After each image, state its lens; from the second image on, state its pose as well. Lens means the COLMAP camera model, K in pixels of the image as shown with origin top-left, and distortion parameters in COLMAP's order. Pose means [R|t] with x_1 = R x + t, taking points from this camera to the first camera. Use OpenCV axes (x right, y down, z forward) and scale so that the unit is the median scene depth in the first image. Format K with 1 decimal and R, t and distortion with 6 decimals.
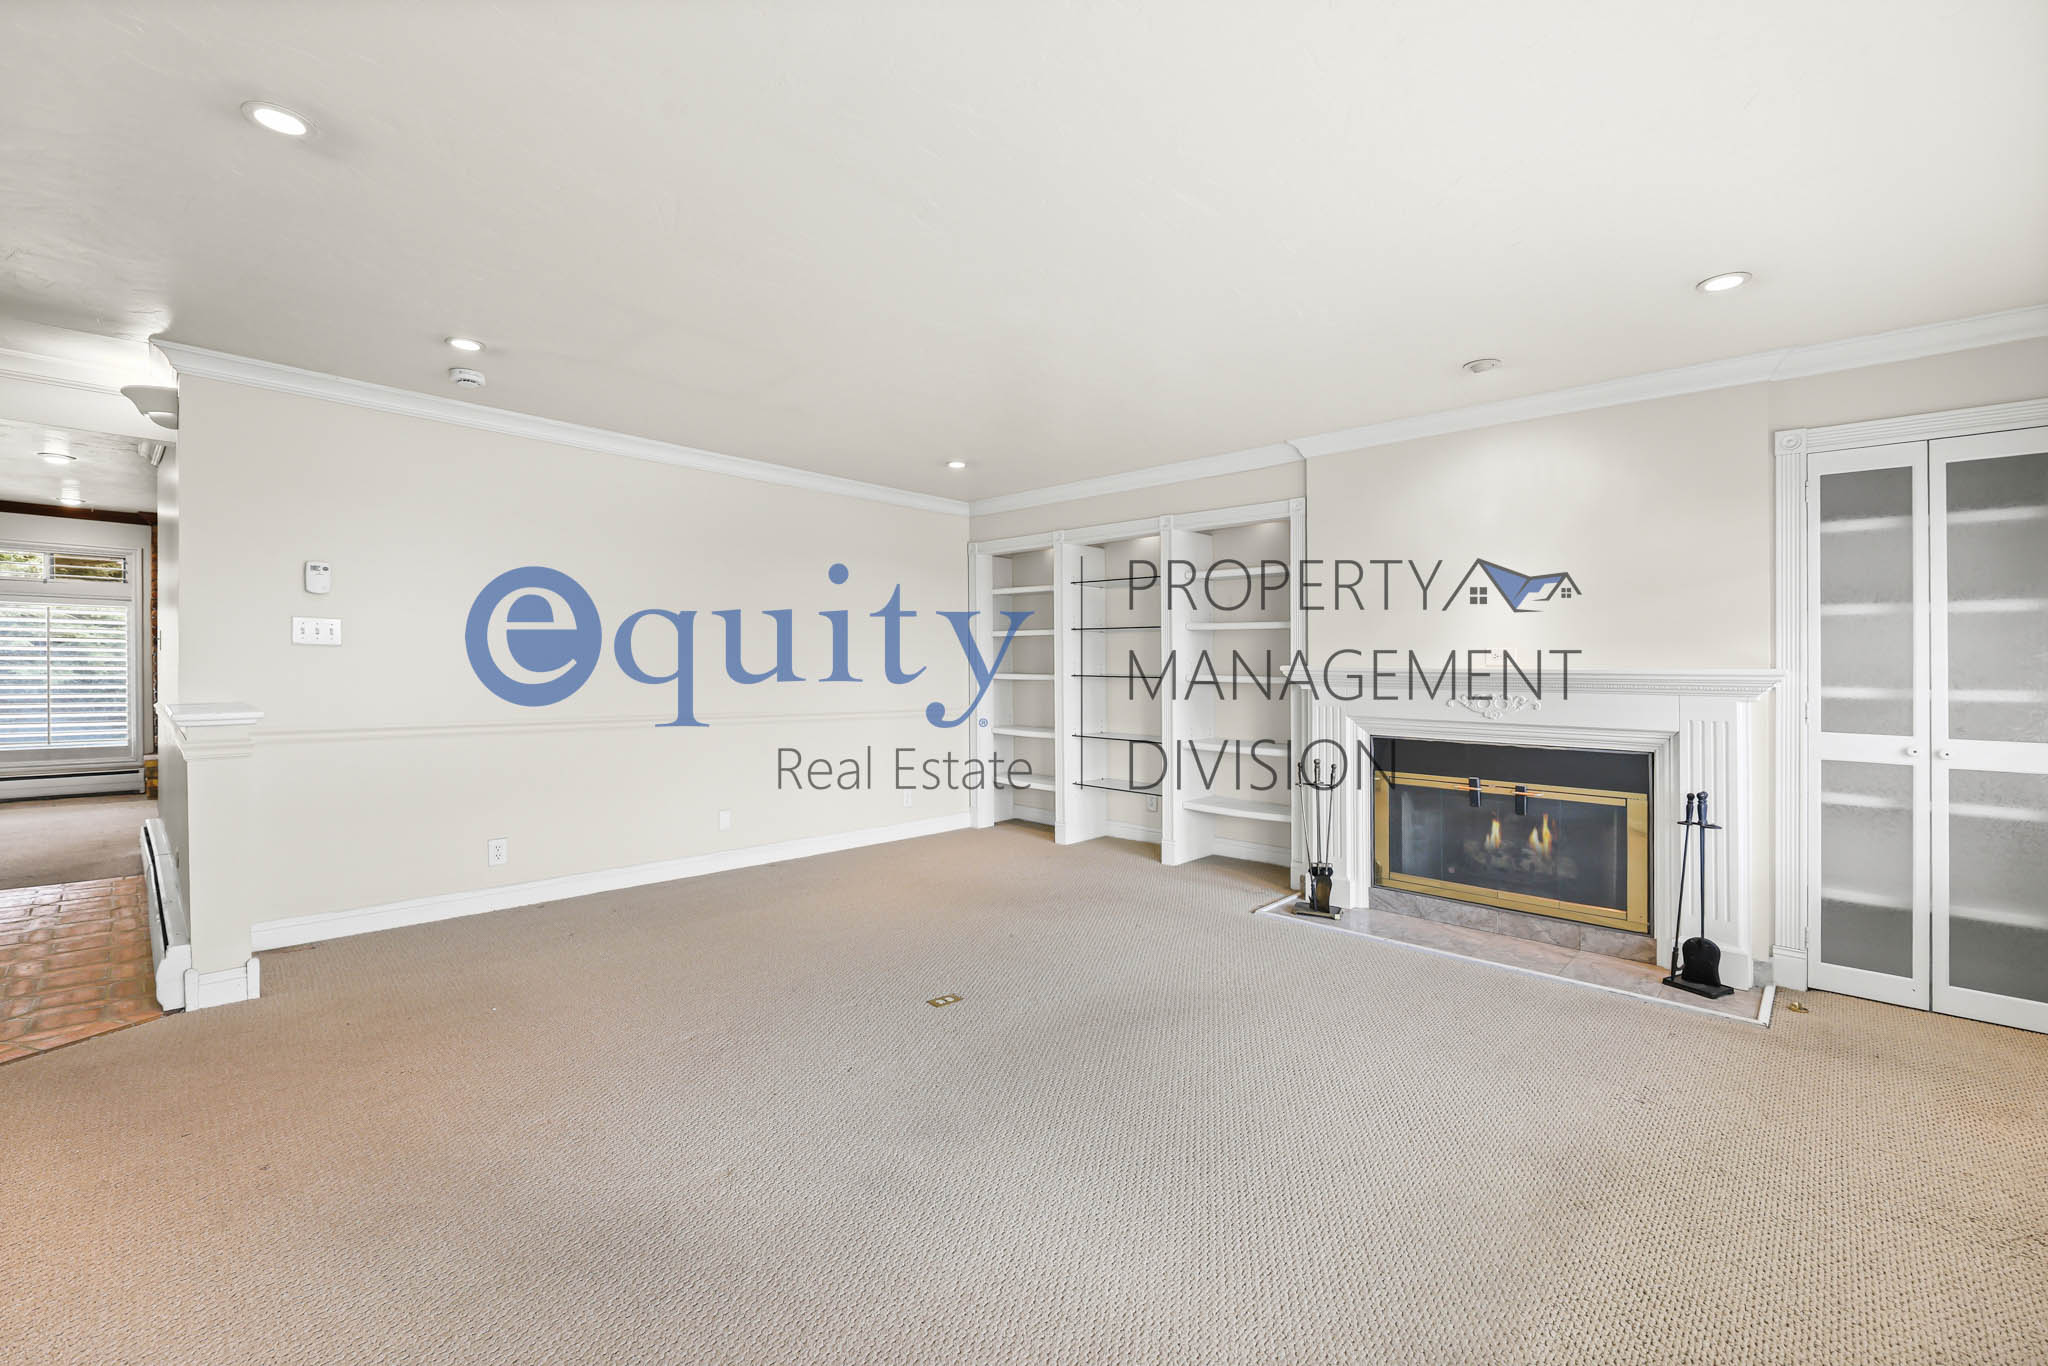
lens RADIAL K [[832.2, 0, 991.4], [0, 832.2, 685.2], [0, 0, 1]] dist [-0.001407, -0.000236]
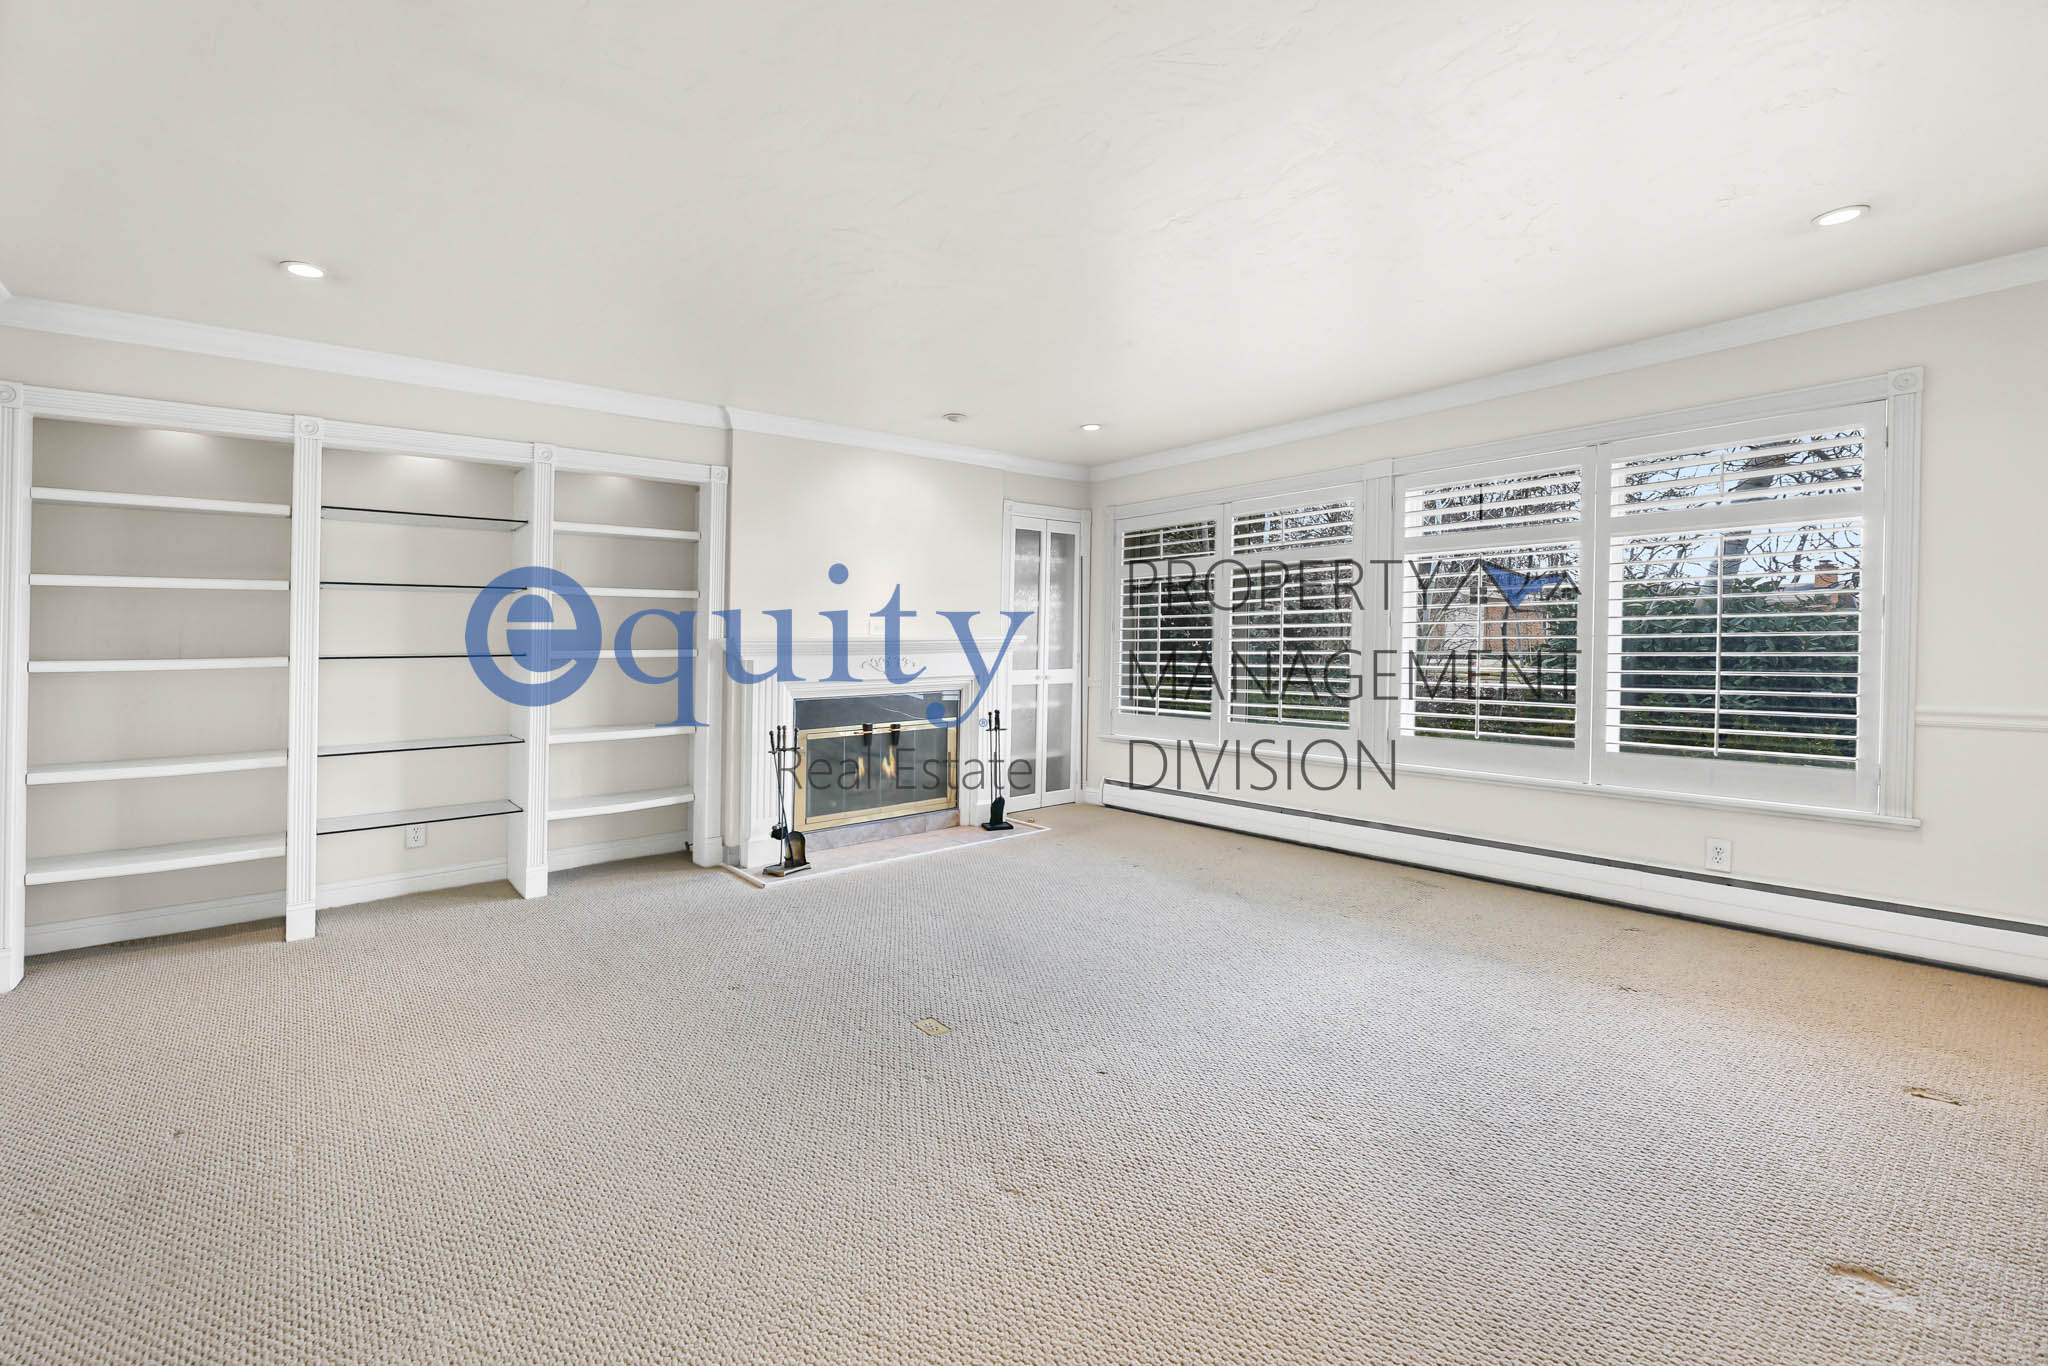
lens RADIAL K [[876.0, 0, 1022.9], [0, 876.0, 648.6], [0, 0, 1]] dist [0.000464, 0.000142]
pose [[0.112488, -0.027237, 0.993280, -0.785072], [0.027447, 0.999328, 0.024295, -0.030981], [-0.993274, 0.024529, 0.113160, 0.670224]]
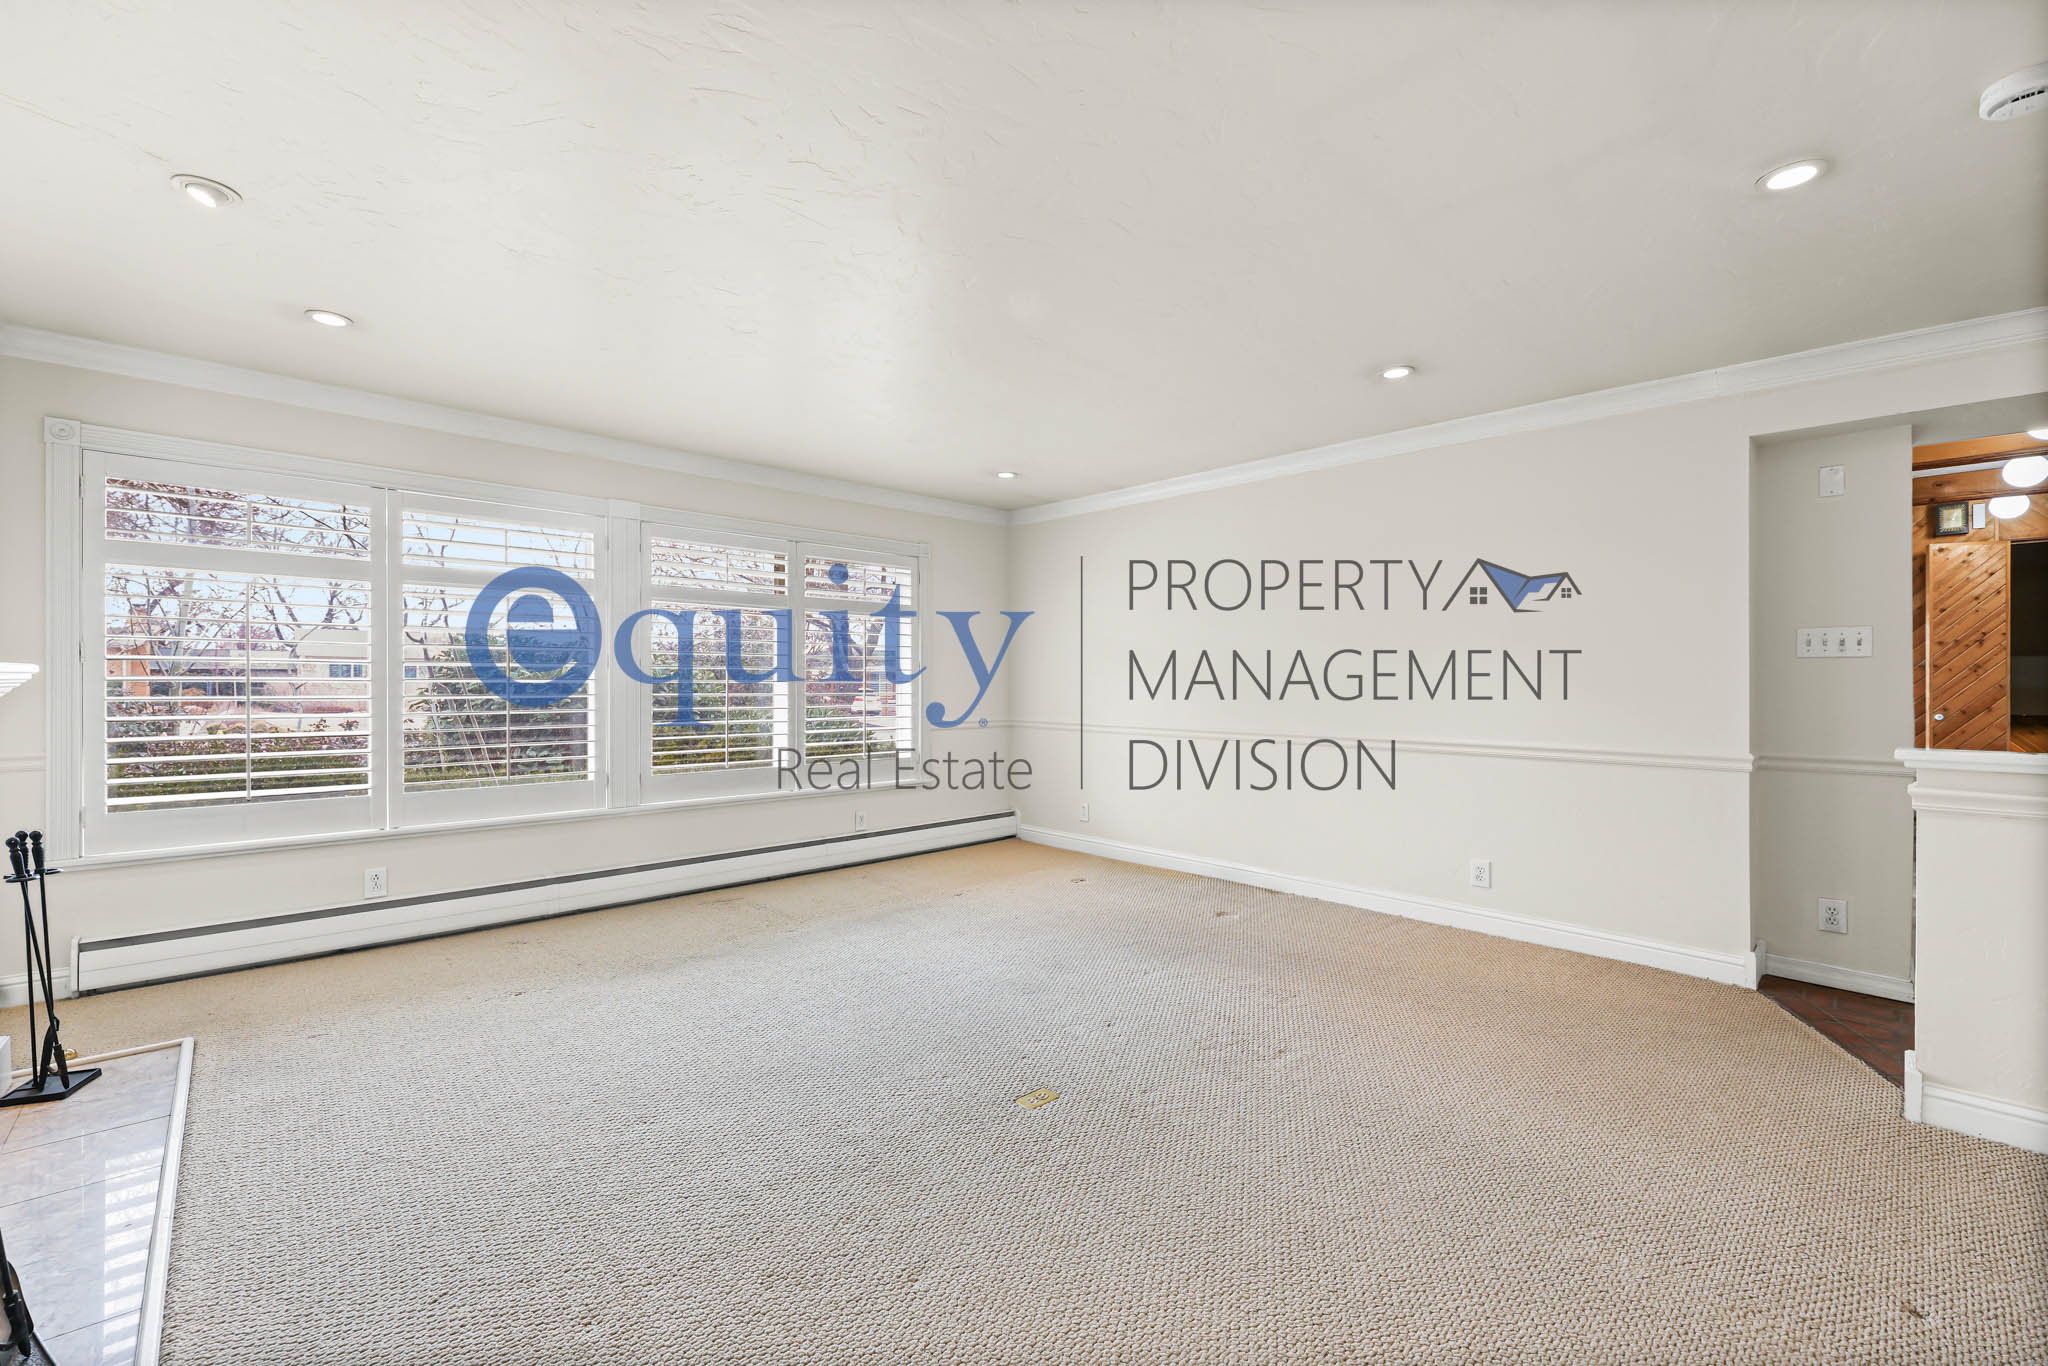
lens RADIAL K [[832.2, 0, 991.4], [0, 832.2, 685.2], [0, 0, 1]] dist [-0.001407, -0.000236]
pose [[-0.997311, -0.026964, 0.068146, -0.049118], [-0.025655, 0.999471, 0.020003, -0.036759], [-0.068650, 0.018201, -0.997475, 1.513598]]
